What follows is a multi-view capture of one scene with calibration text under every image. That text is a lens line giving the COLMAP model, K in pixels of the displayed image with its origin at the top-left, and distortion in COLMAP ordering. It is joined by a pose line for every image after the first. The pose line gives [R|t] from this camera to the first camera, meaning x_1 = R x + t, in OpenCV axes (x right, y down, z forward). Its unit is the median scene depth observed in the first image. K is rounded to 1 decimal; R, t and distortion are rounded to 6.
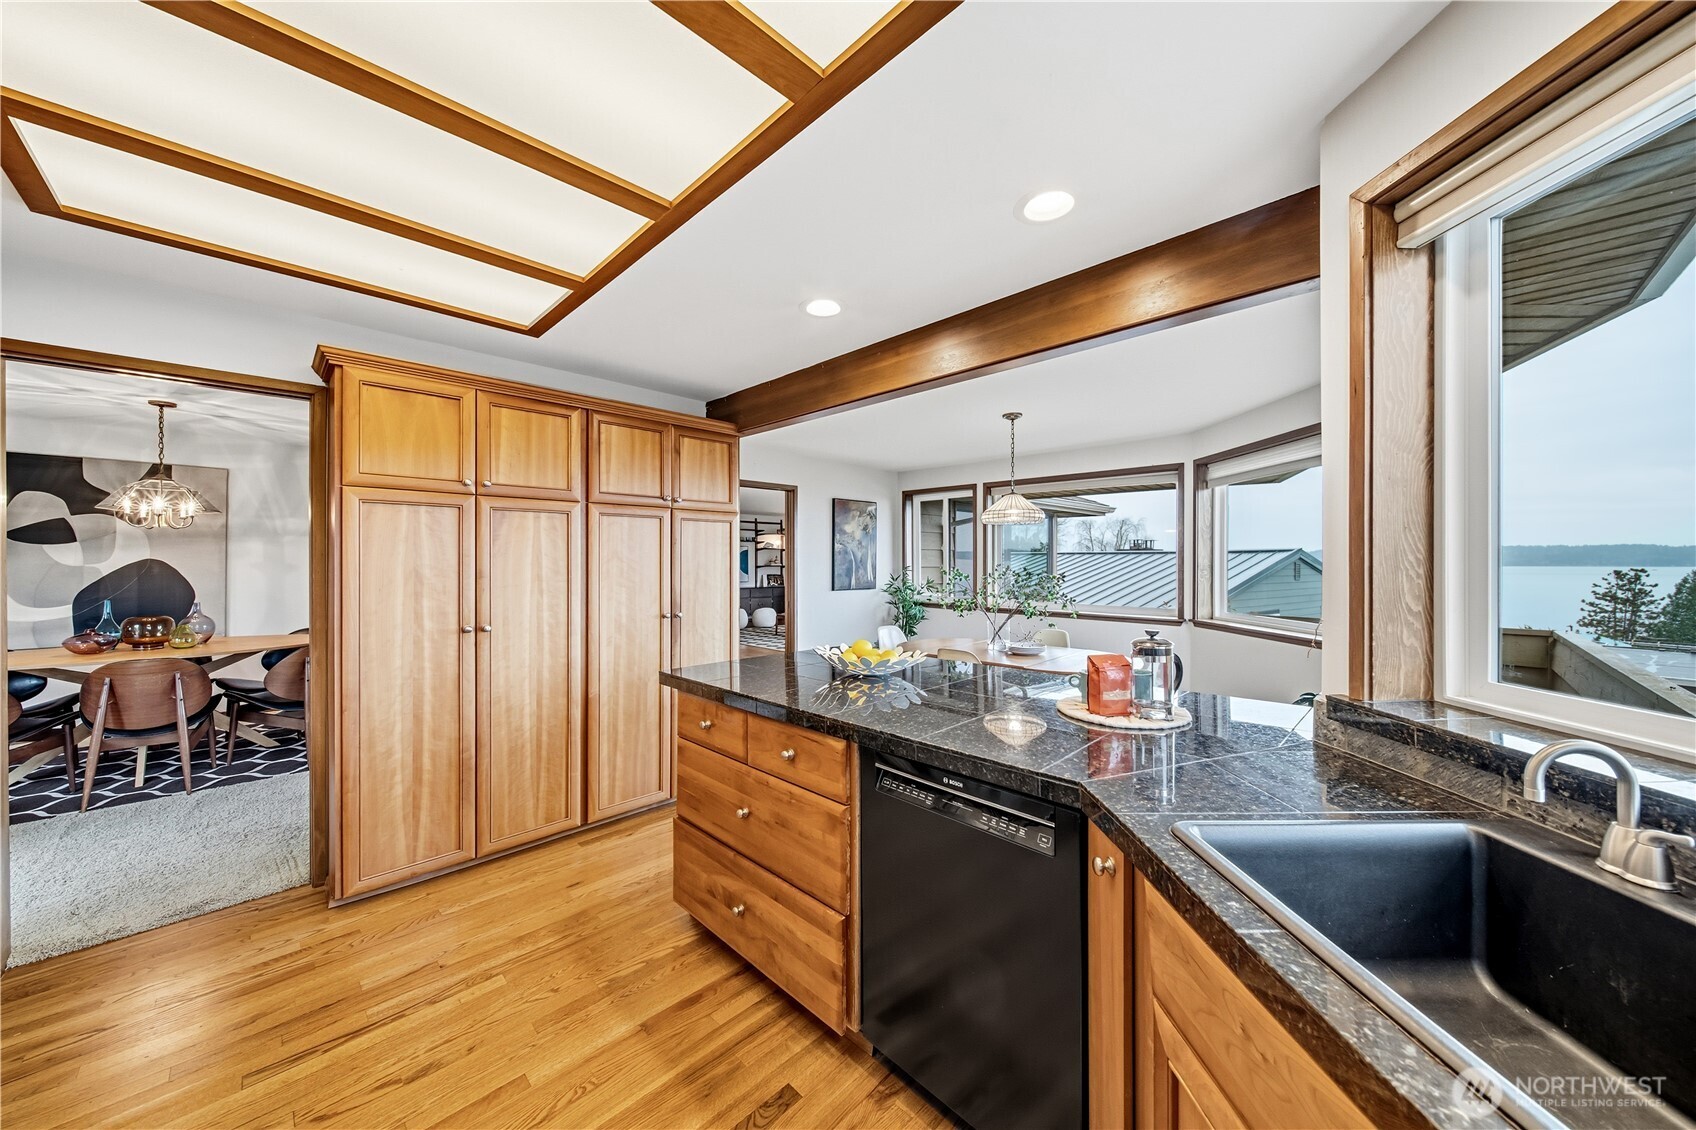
lens RADIAL K [[591.2, 0, 842.2], [0, 591.2, 556.3], [0, 0, 1]] dist [-0.009459, -0.000052]
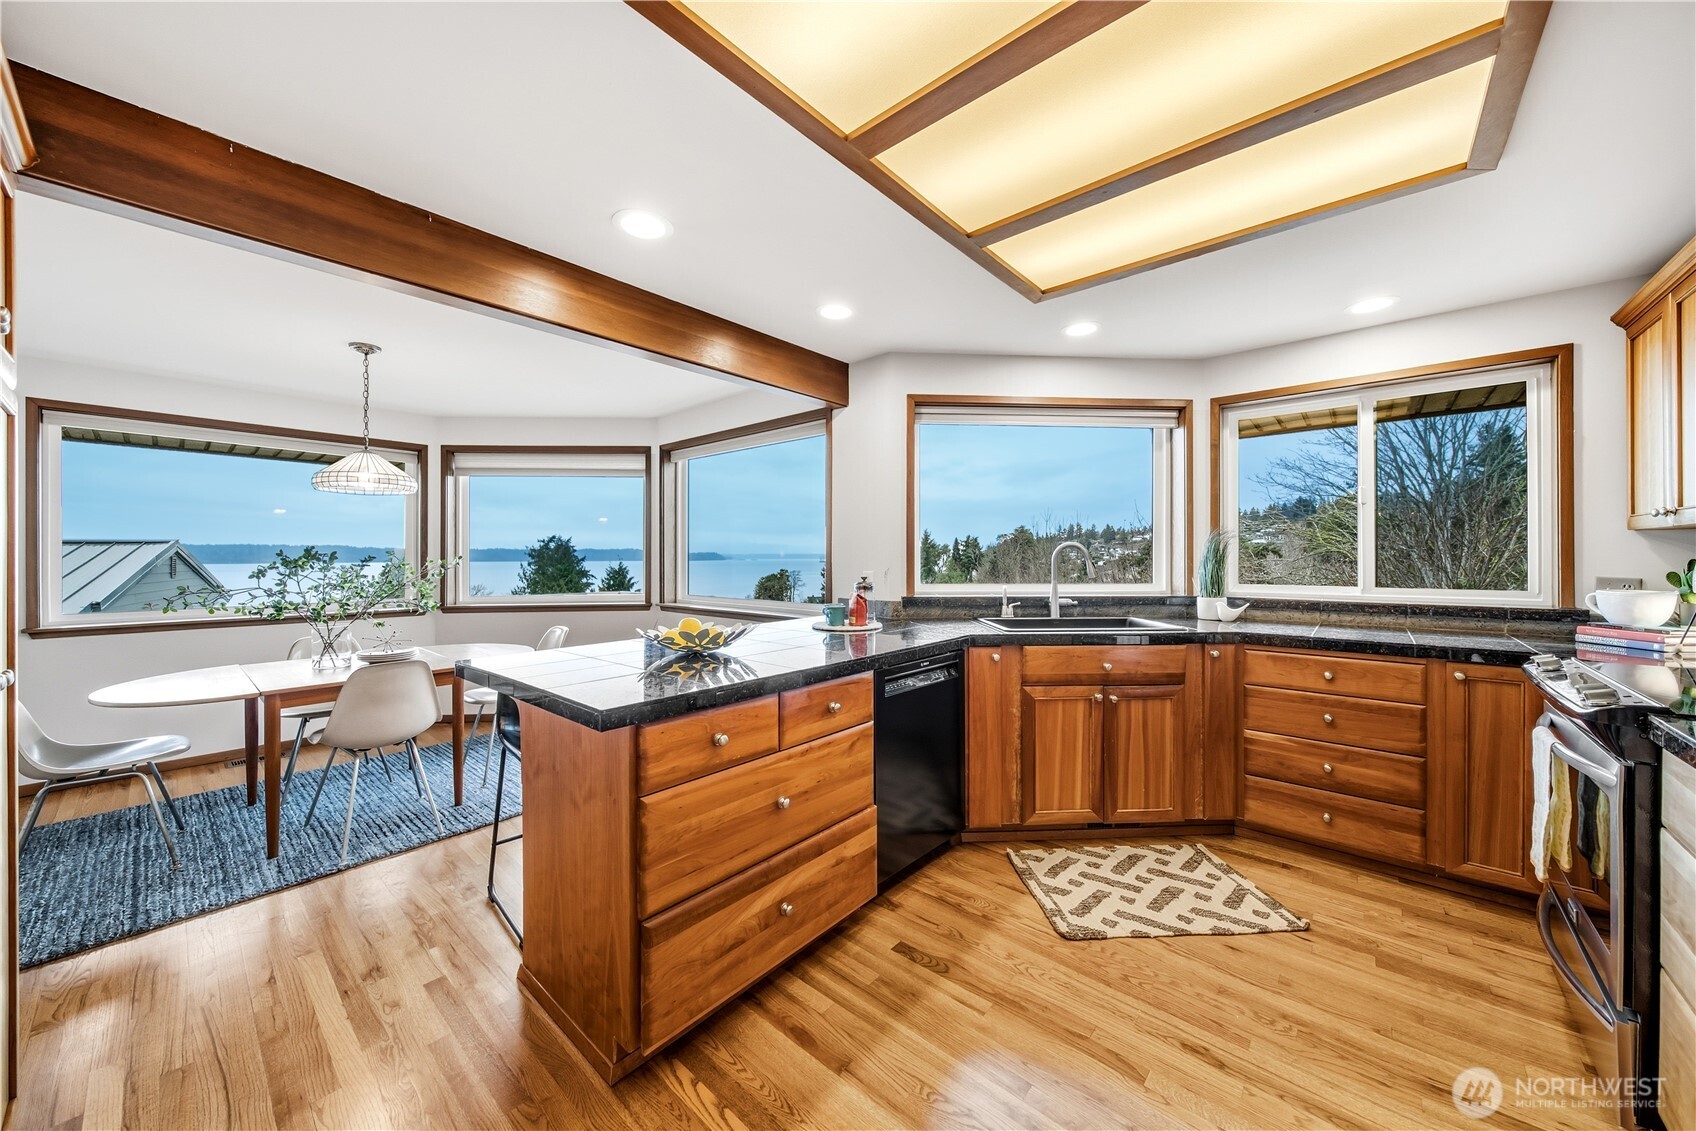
lens RADIAL K [[601.5, 0, 847.1], [0, 601.5, 563.2], [0, 0, 1]] dist [0.000064, -0.000086]
pose [[-0.076199, -0.010988, 0.997032, -0.515190], [-0.003684, 0.999936, 0.010738, 0.022103], [-0.997086, -0.002855, -0.076234, 0.452865]]
